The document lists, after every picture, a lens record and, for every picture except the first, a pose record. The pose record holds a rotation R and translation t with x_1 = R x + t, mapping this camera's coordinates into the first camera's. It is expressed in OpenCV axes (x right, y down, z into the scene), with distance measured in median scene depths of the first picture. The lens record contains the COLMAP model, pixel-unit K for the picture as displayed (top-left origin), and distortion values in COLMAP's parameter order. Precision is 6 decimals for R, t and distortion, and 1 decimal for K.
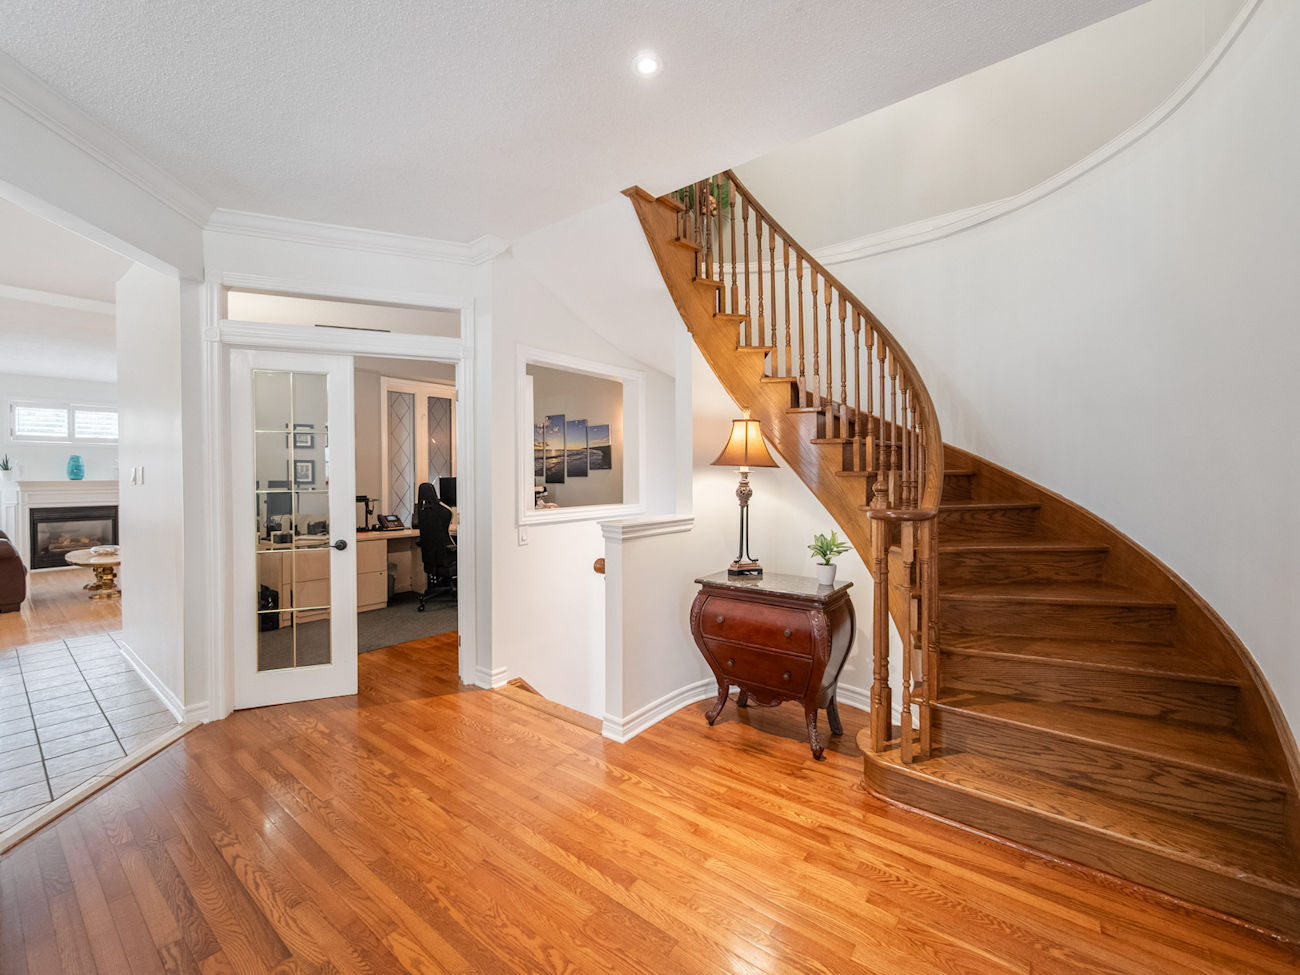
lens RADIAL K [[548.5, 0, 650.8], [0, 548.5, 477.3], [0, 0, 1]] dist [-0.006549, 0.000570]
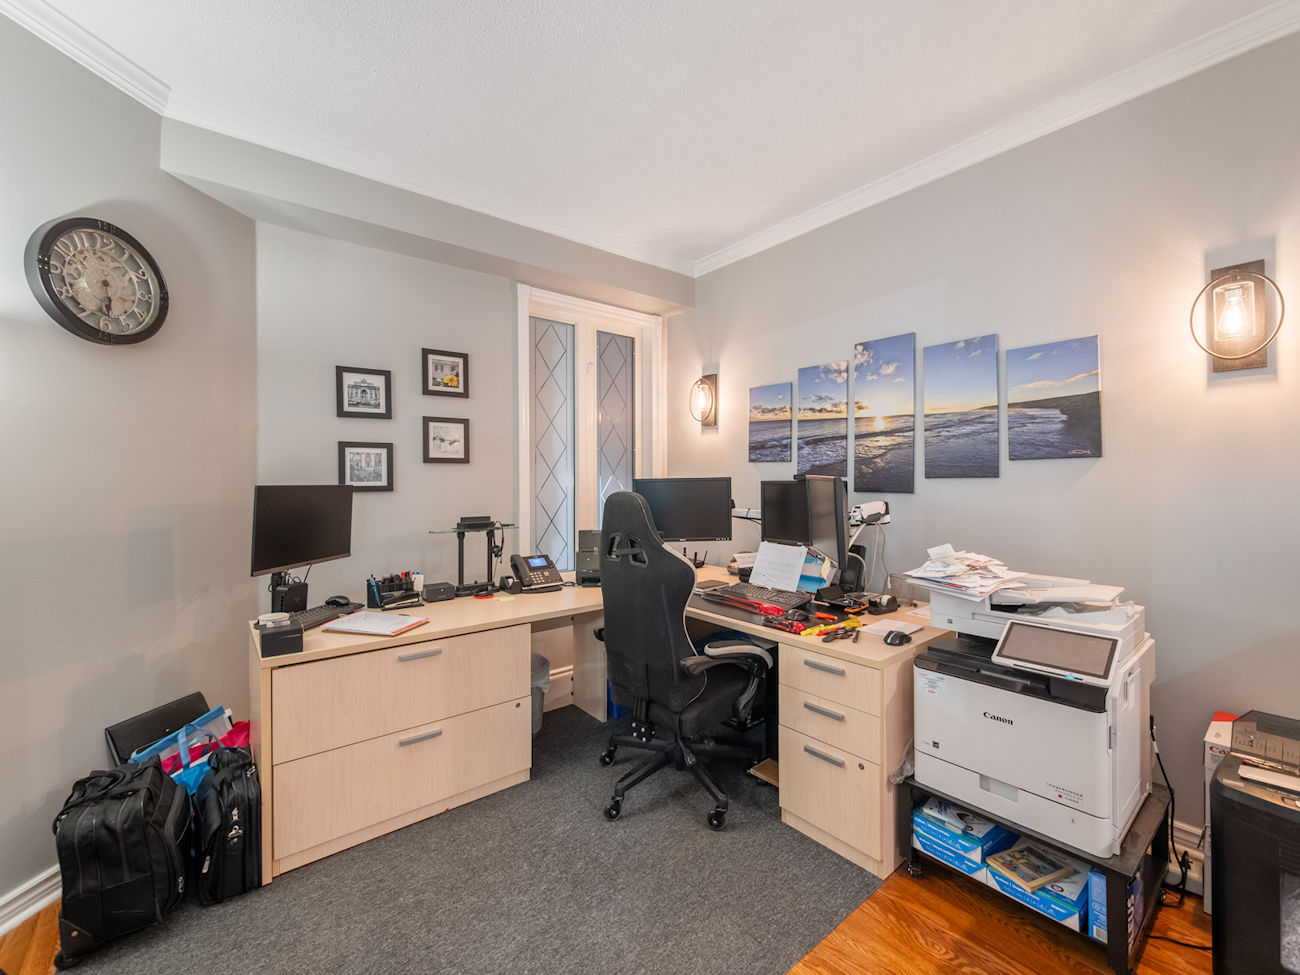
lens RADIAL K [[548.5, 0, 650.8], [0, 548.5, 477.3], [0, 0, 1]] dist [-0.006549, 0.000570]
pose [[0.976979, 0.001951, -0.213325, -0.270234], [-0.002539, 0.999994, -0.002481, 0.000127], [0.213319, 0.002966, 0.976978, 0.542794]]
